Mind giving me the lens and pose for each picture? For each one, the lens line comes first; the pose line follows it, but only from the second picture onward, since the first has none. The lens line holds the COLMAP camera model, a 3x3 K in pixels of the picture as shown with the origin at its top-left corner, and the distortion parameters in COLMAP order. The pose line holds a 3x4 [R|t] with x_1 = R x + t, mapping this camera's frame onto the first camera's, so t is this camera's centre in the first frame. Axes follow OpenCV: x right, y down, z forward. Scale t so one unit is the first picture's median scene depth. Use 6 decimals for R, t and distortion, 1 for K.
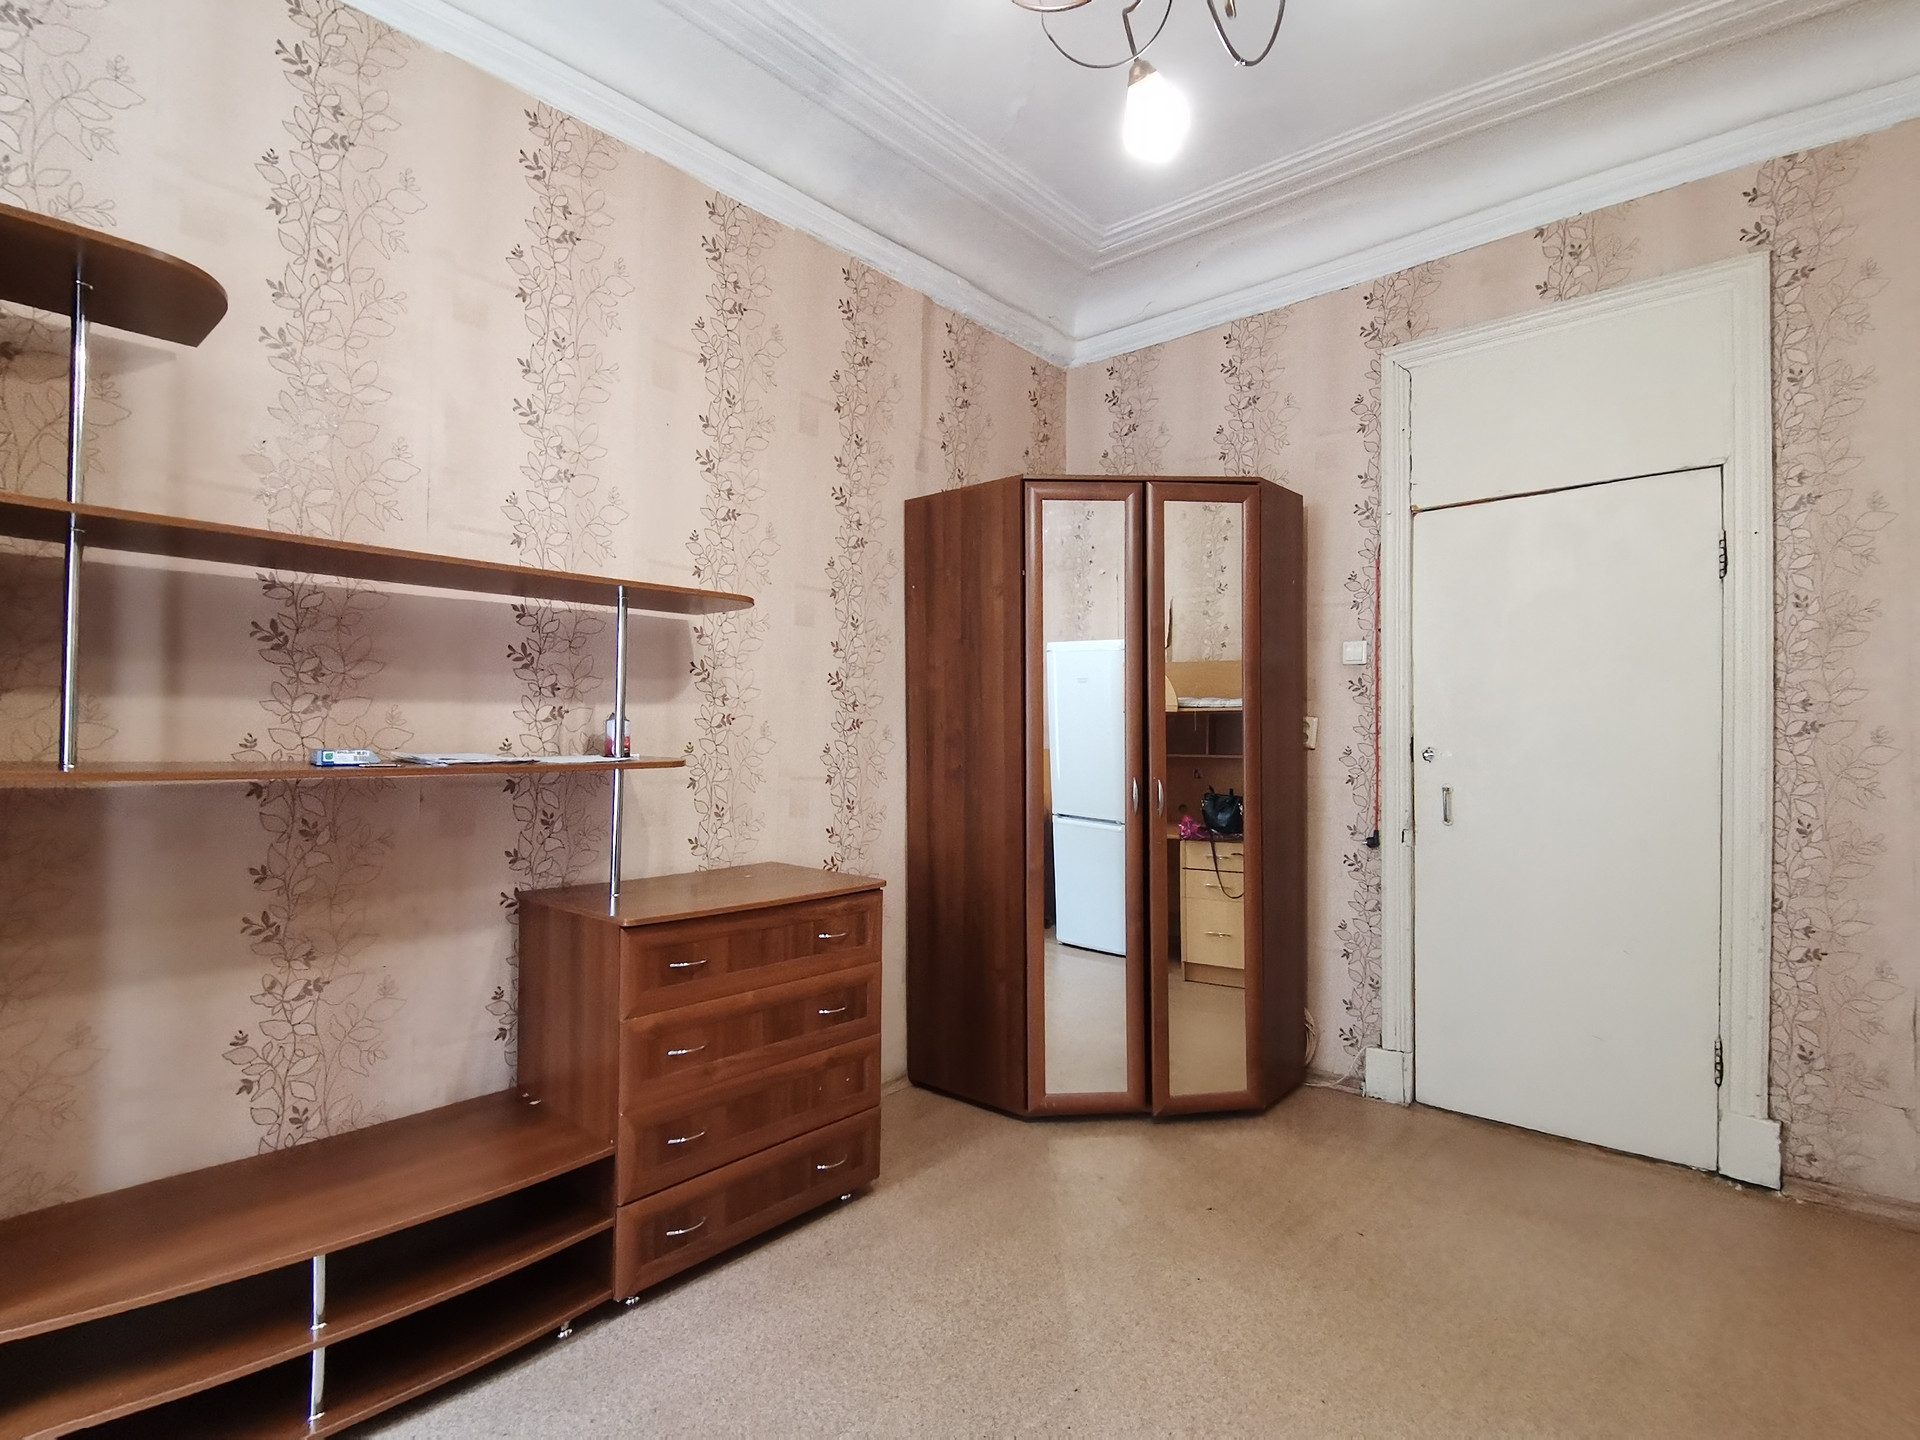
lens RADIAL K [[952.3, 0, 958.7], [0, 952.3, 732.9], [0, 0, 1]] dist [0.025898, -0.020971]
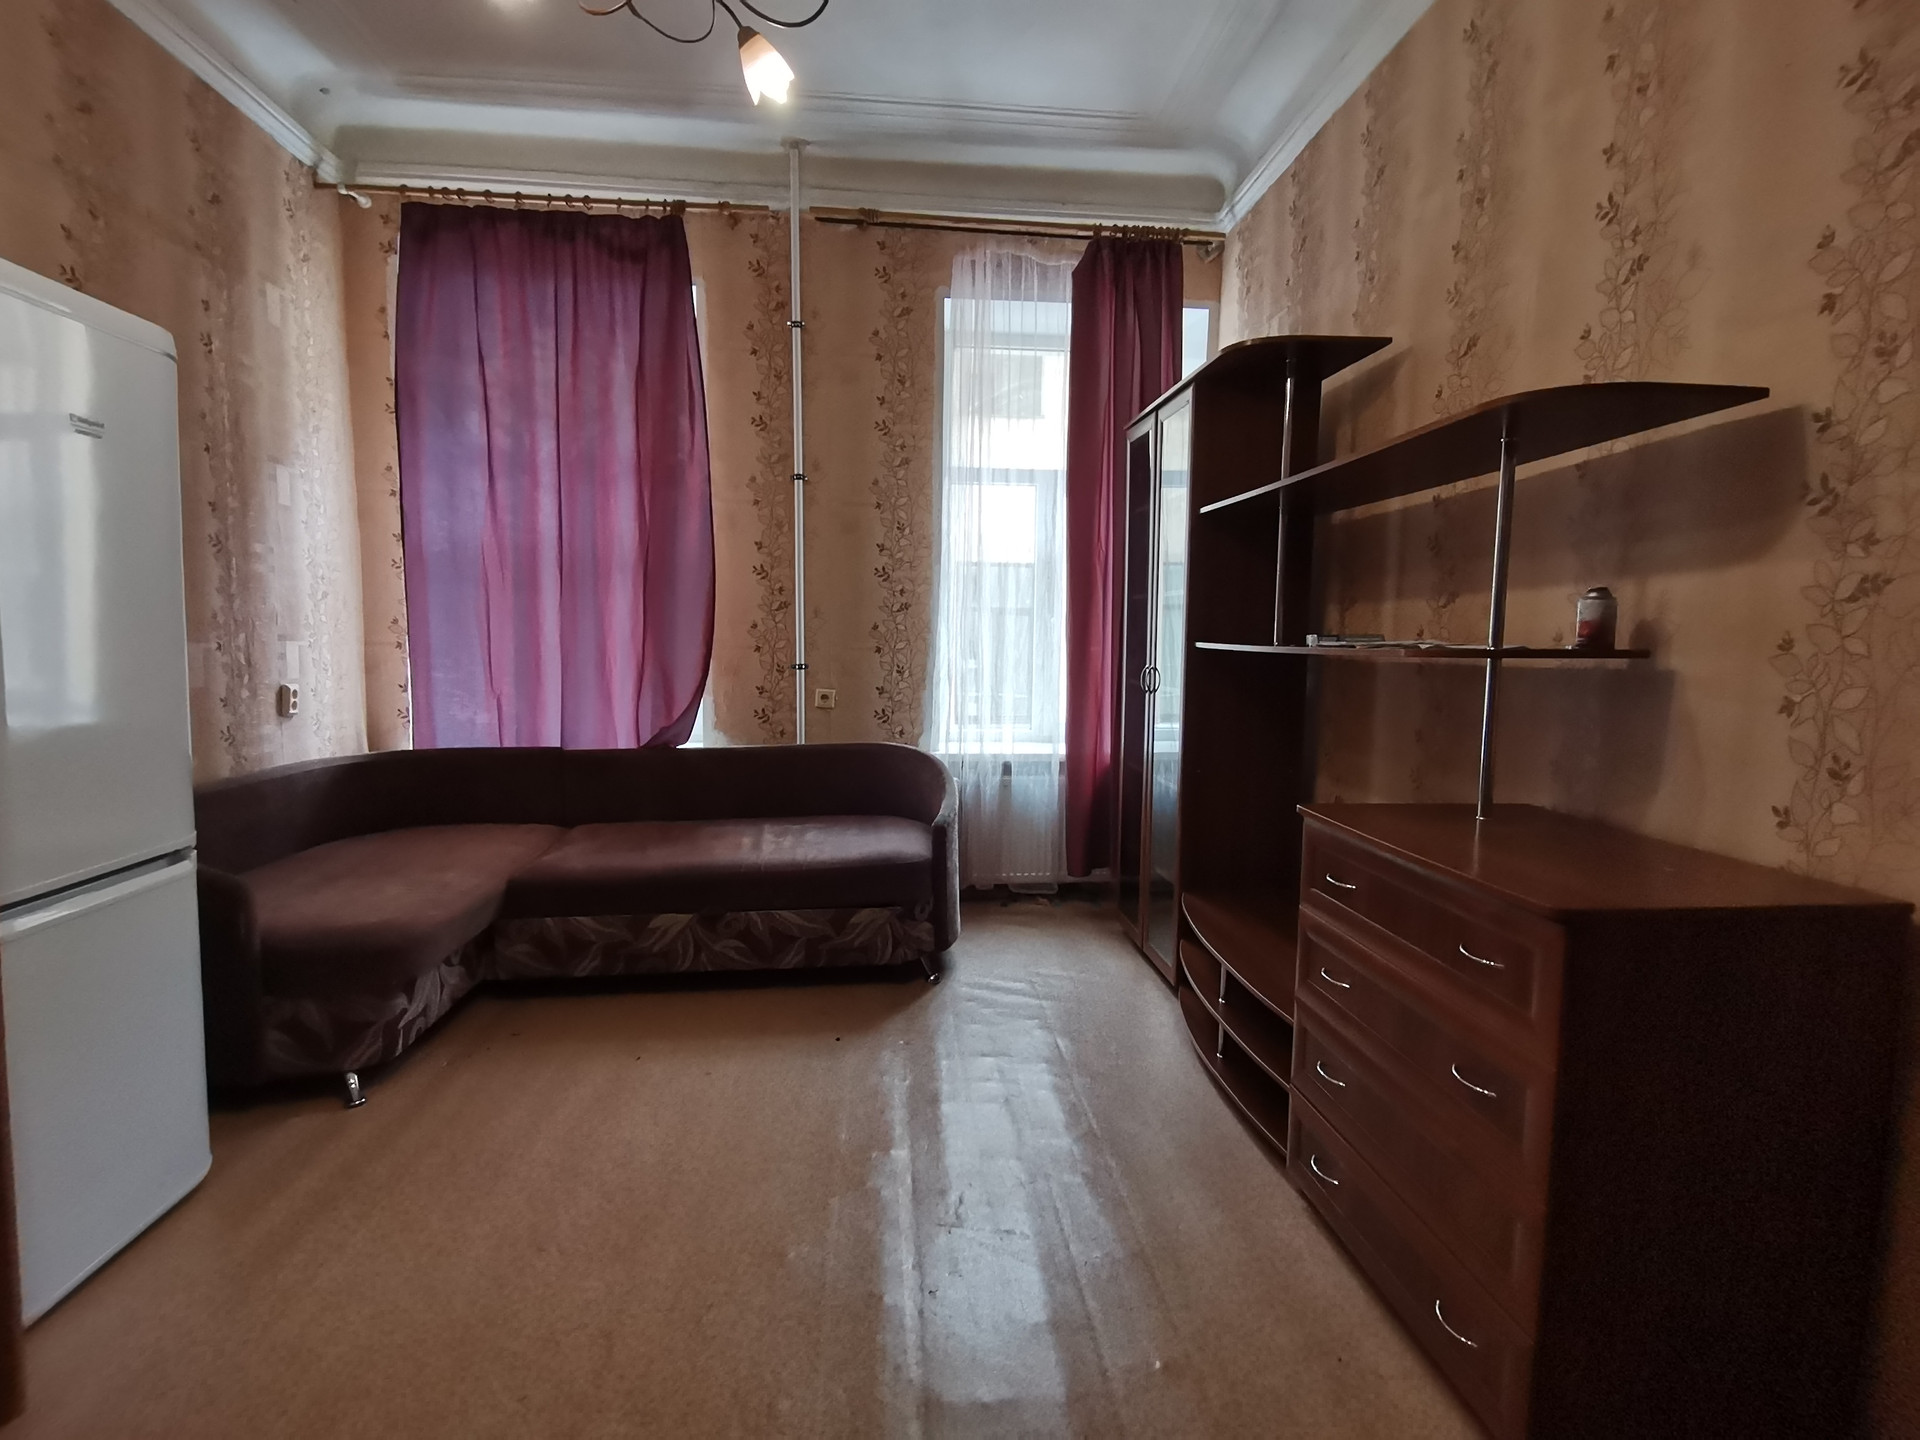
lens RADIAL K [[952.3, 0, 958.7], [0, 952.3, 728.9], [0, 0, 1]] dist [0.025898, -0.020971]
pose [[-0.684191, 0.055271, -0.727205, 0.433709], [-0.017248, 0.995619, 0.091900, 0.022378], [0.729099, 0.075420, -0.680240, 0.997474]]
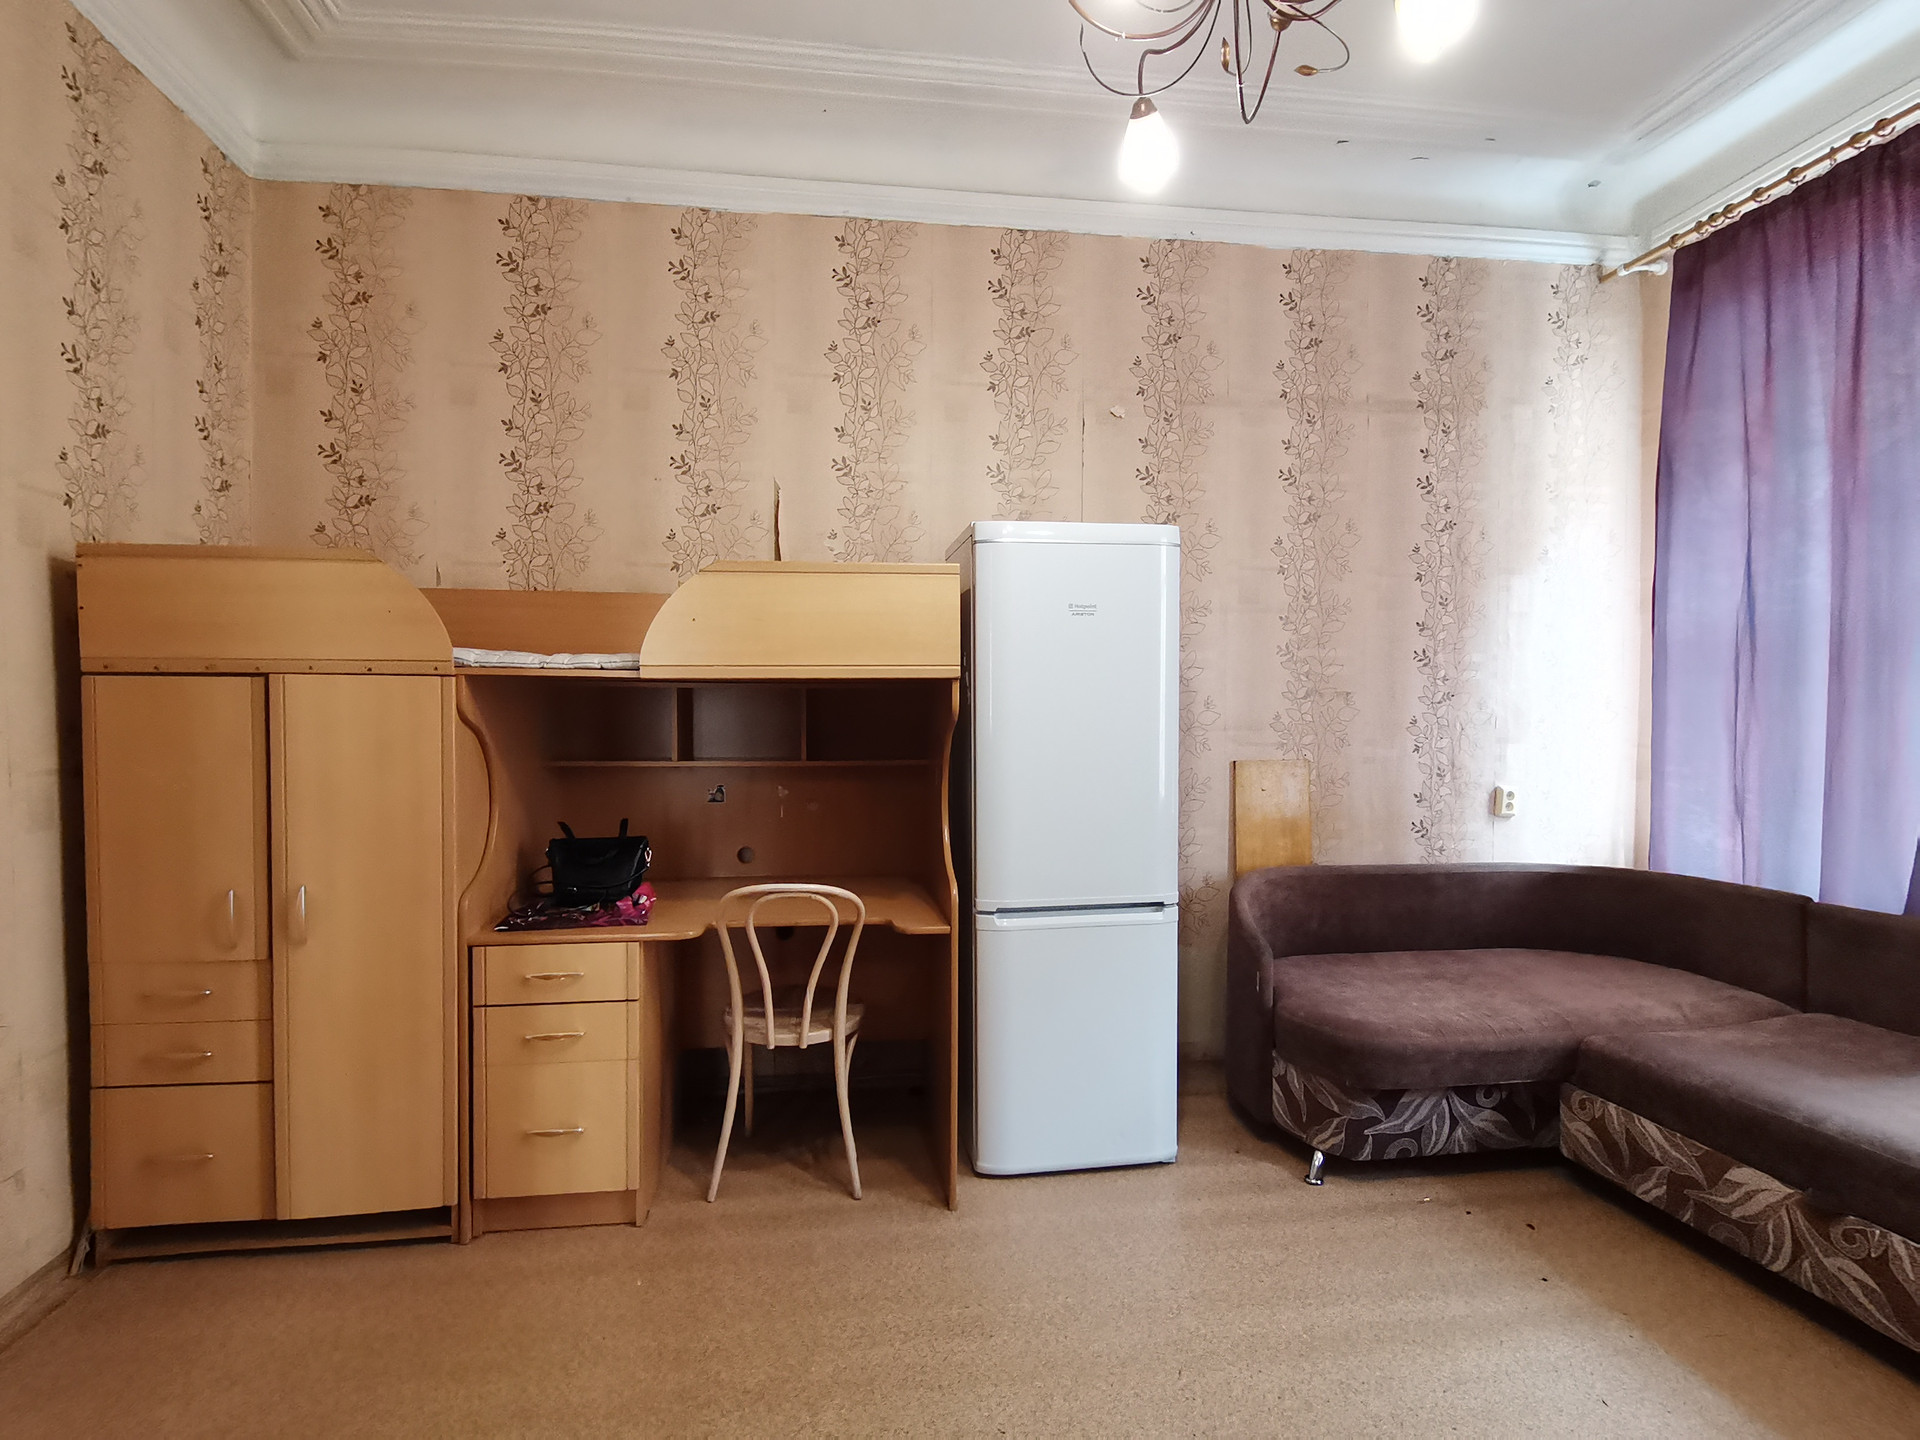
lens RADIAL K [[952.3, 0, 959.5], [0, 952.3, 734.2], [0, 0, 1]] dist [0.025898, -0.020971]
pose [[-0.770518, -0.021126, 0.637069, -0.113455], [-0.004813, 0.999615, 0.027328, -0.004818], [-0.637401, 0.017990, -0.770323, 0.956098]]
